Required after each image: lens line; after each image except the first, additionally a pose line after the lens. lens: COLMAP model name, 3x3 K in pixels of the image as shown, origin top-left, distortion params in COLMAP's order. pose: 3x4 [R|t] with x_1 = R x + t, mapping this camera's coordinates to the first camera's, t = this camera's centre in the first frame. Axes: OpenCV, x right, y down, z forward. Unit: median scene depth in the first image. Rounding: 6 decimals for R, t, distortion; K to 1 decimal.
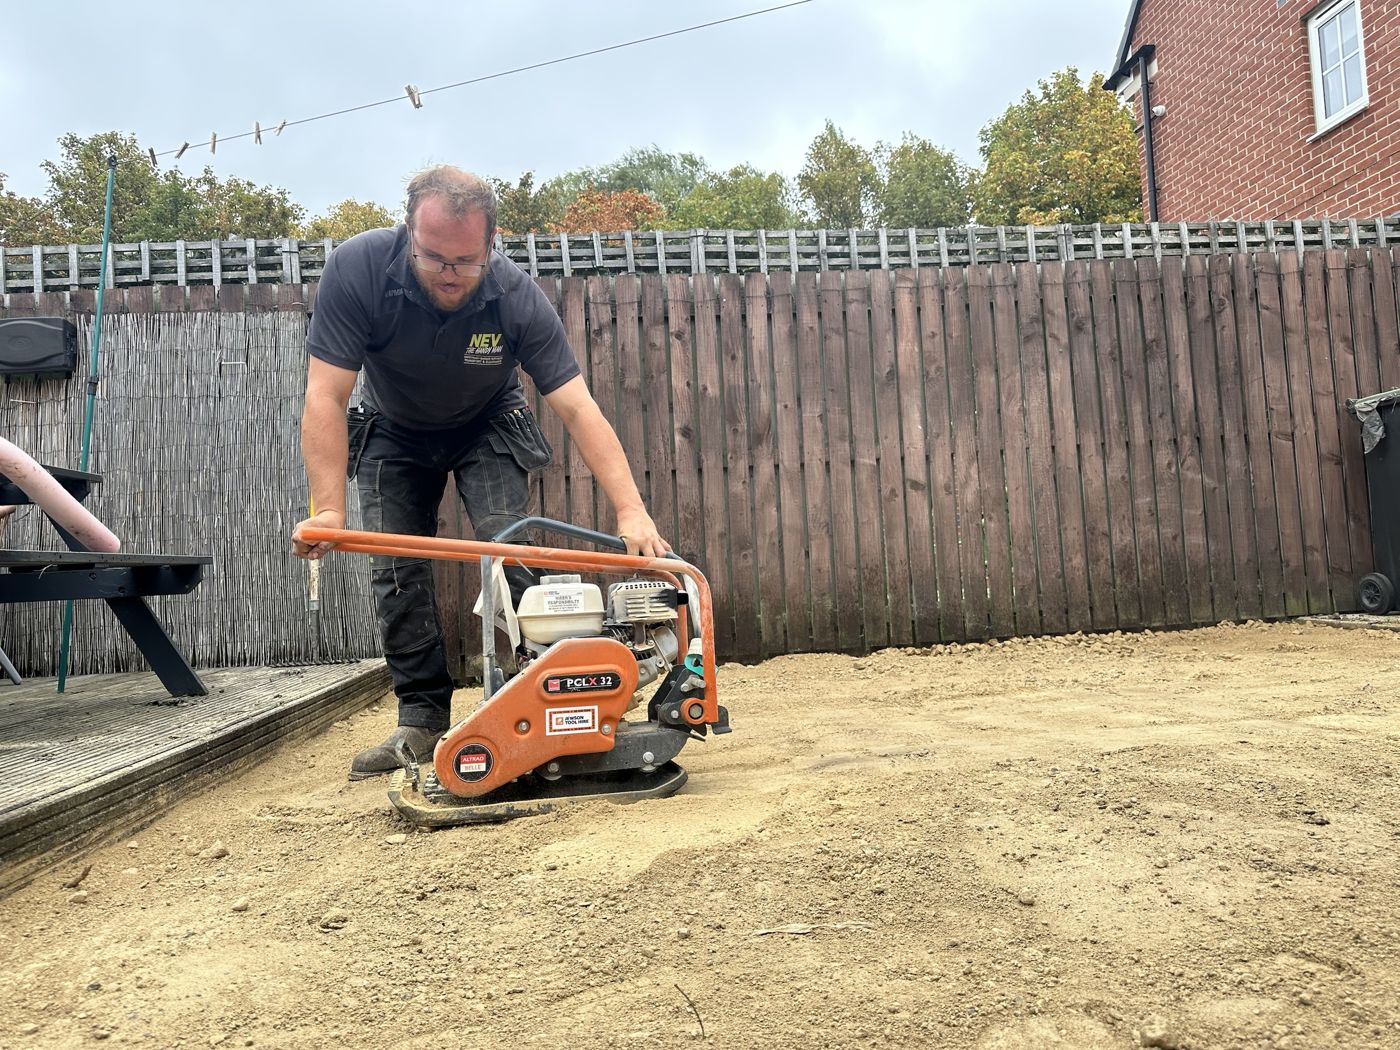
lens RADIAL K [[990.2, 0, 716.1], [0, 990.2, 523.7], [0, 0, 1]] dist [0.031624, -0.034125]
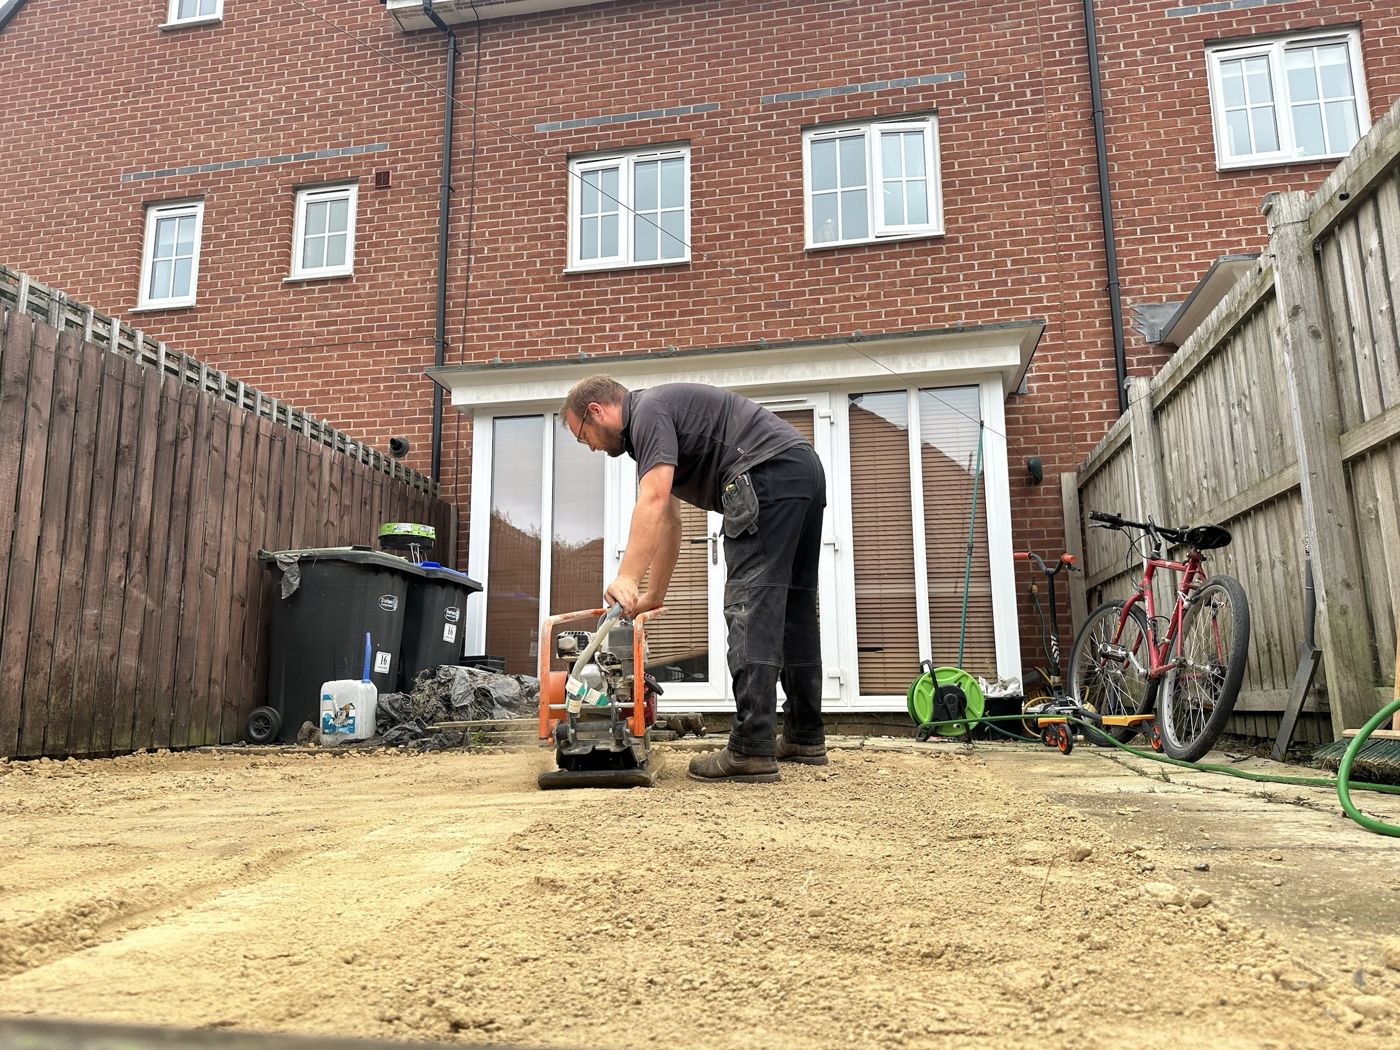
lens RADIAL K [[989.8, 0, 700.0], [0, 989.8, 525.0], [0, 0, 1]] dist [0.022900, -0.020449]
pose [[0.297140, 0.230179, 0.926674, -0.262384], [-0.051187, 0.972953, -0.225261, 0.074946], [-0.953461, 0.019501, 0.300886, 0.195891]]
